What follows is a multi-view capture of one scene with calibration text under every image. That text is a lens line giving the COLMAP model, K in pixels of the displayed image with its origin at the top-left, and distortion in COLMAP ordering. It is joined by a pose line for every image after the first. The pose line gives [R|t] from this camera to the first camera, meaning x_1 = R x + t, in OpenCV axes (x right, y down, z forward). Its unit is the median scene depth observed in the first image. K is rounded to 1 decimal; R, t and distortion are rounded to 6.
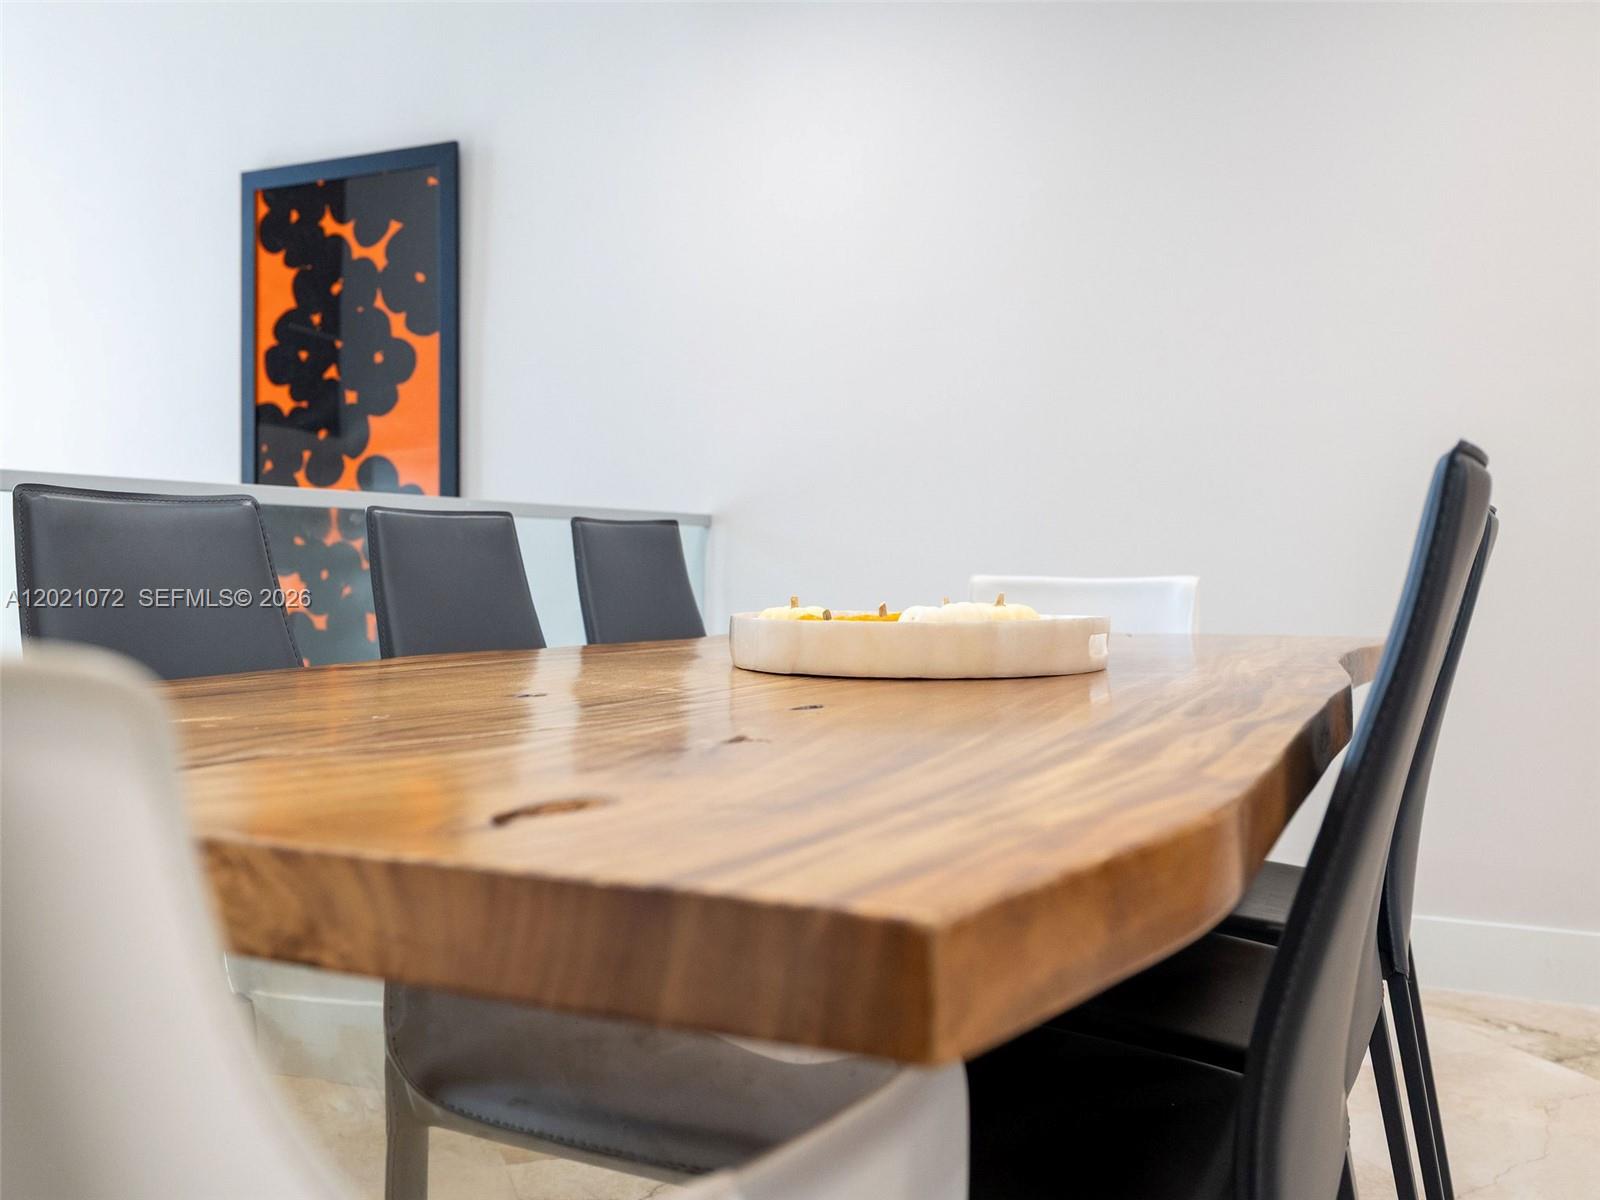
lens RADIAL K [[1520.3, 0, 789.8], [0, 1520.3, 592.6], [0, 0, 1]] dist [0.011772, 0.000000]
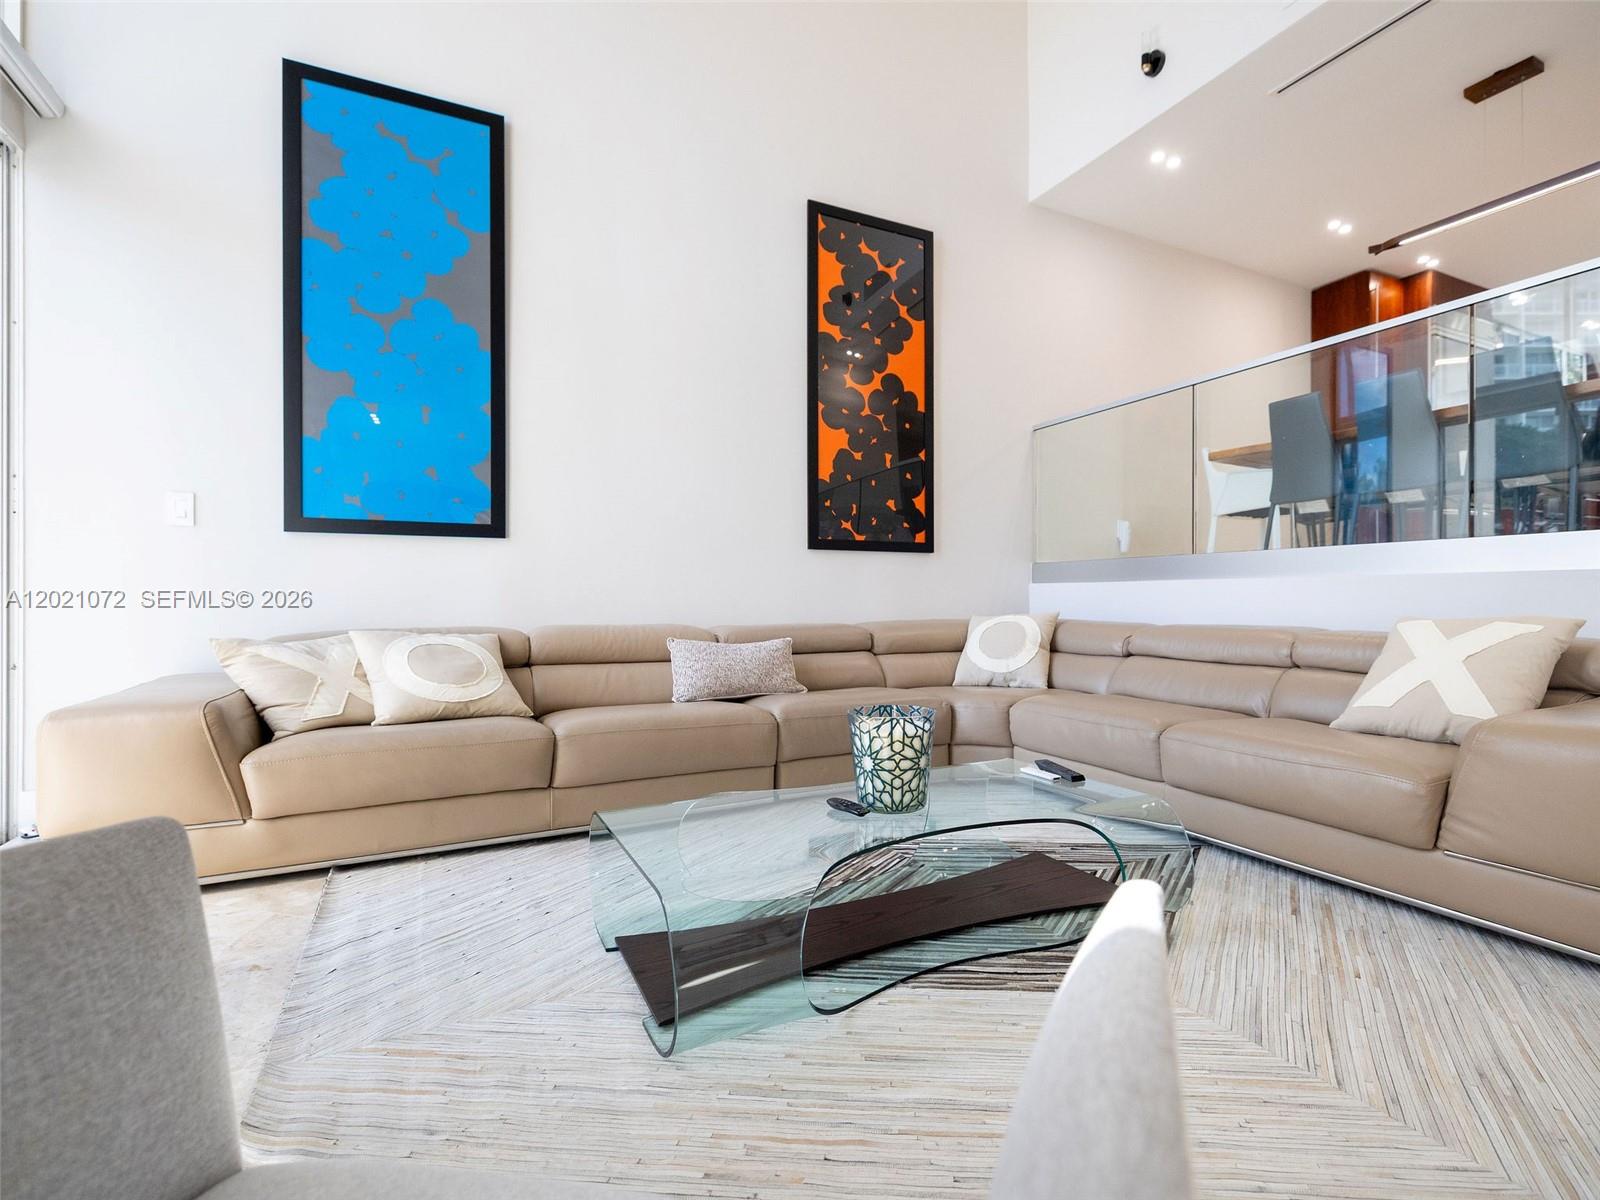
lens RADIAL K [[775.3, 0, 849.9], [0, 775.3, 600.7], [0, 0, 1]] dist [-0.003477, 0.002438]
pose [[0.593447, -0.009747, 0.804814, -3.144776], [0.010905, 0.999932, 0.004069, 0.562953], [-0.804799, 0.006362, 0.593513, 1.256329]]
